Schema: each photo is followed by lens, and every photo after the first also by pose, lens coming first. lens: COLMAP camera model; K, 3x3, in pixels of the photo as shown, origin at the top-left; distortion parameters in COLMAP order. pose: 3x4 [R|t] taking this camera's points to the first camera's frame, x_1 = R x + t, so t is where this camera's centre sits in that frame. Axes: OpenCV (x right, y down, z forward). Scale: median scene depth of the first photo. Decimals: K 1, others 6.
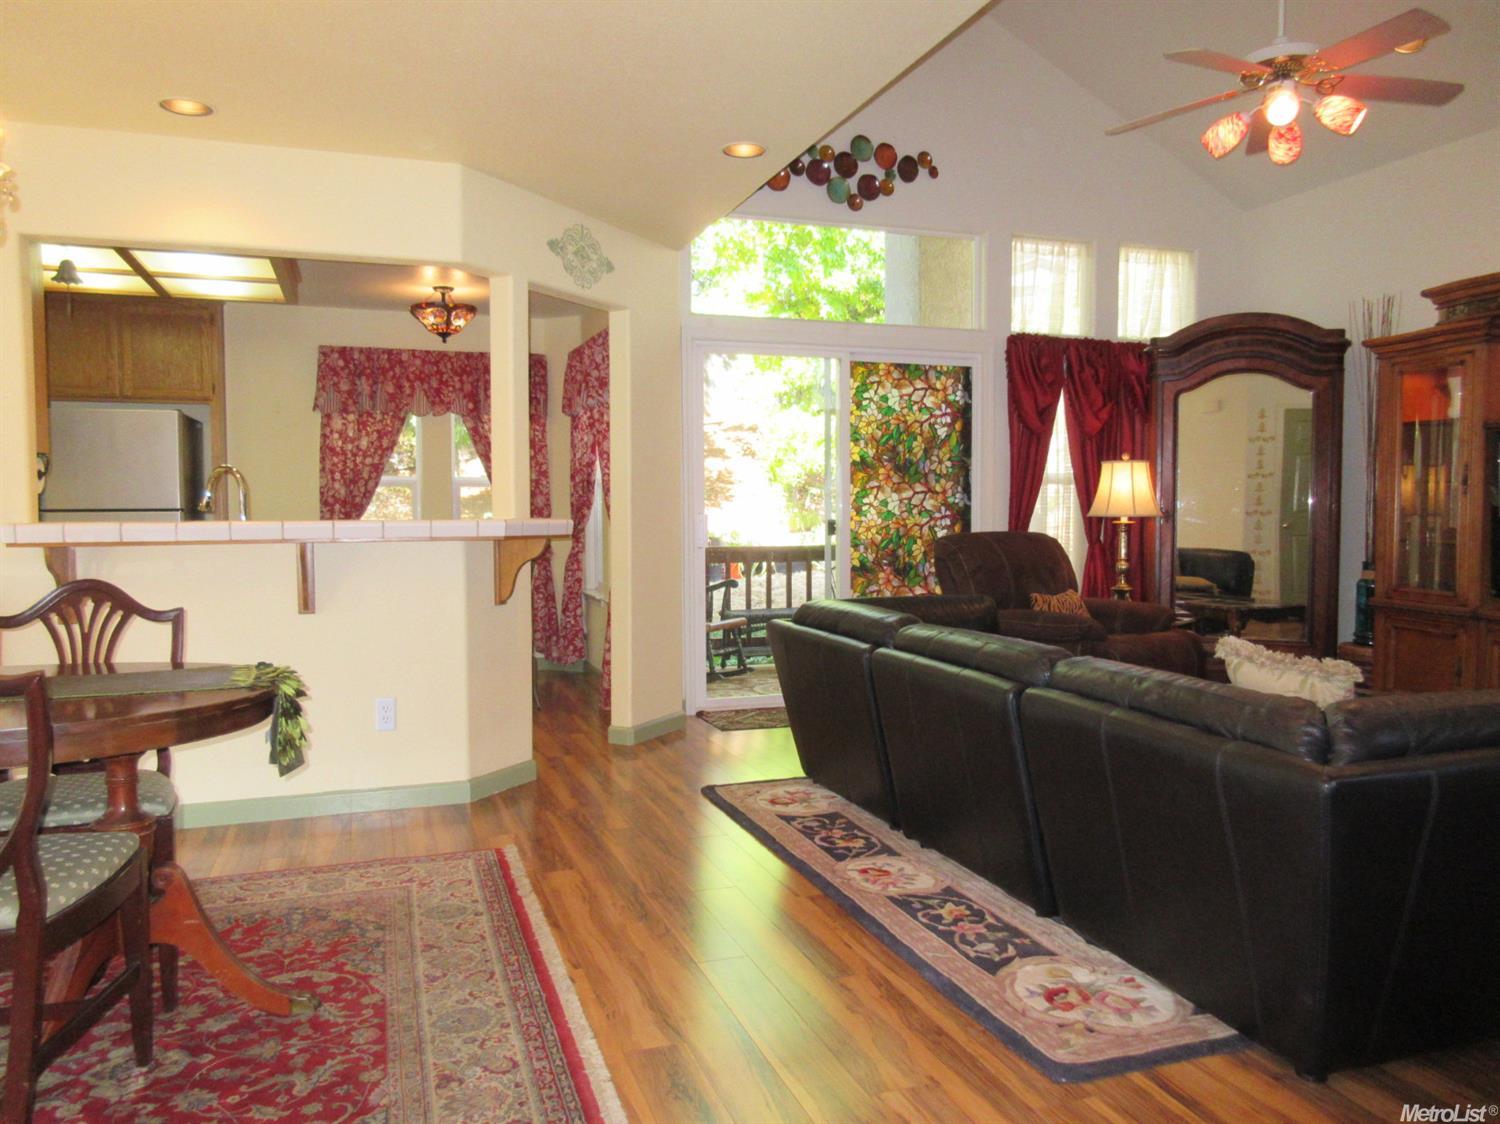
lens RADIAL K [[1123.6, 0, 753.0], [0, 1123.6, 560.3], [0, 0, 1]] dist [0.002965, 0.013366]
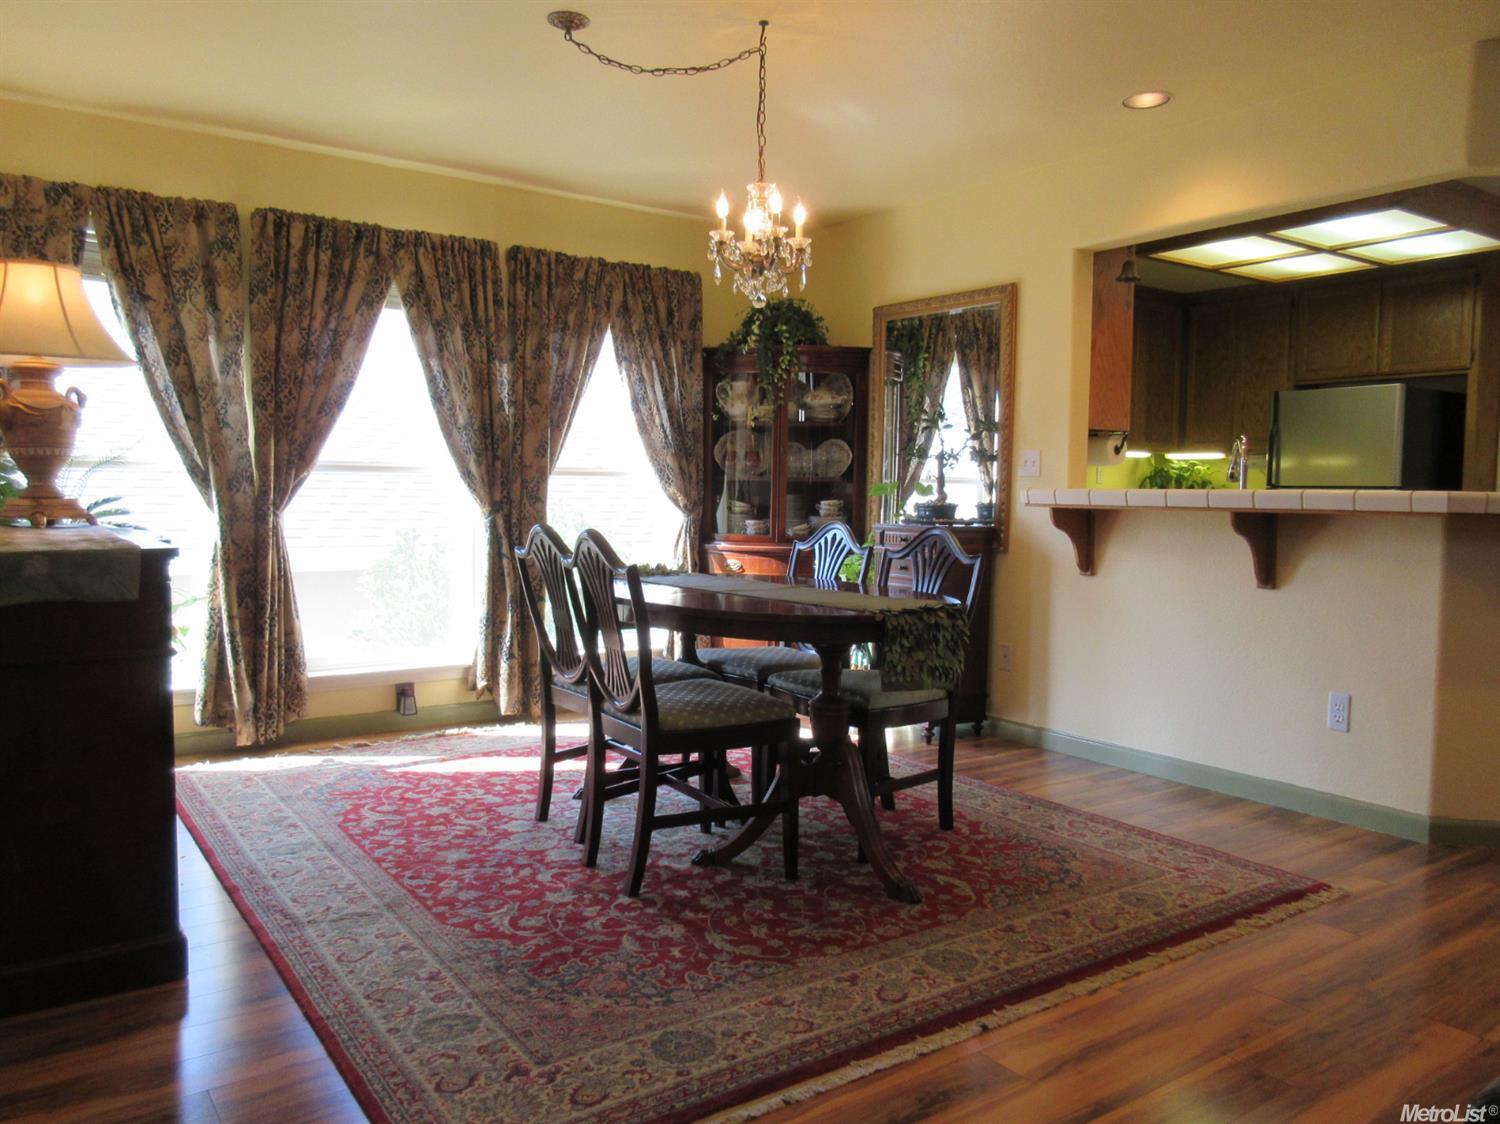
lens RADIAL K [[1123.6, 0, 747.1], [0, 1123.6, 552.9], [0, 0, 1]] dist [0.002965, 0.013366]
pose [[0.273749, 0.059274, -0.959973, 0.517479], [-0.062071, 0.997107, 0.043866, 0.004362], [0.959796, 0.047579, 0.276636, 0.413775]]
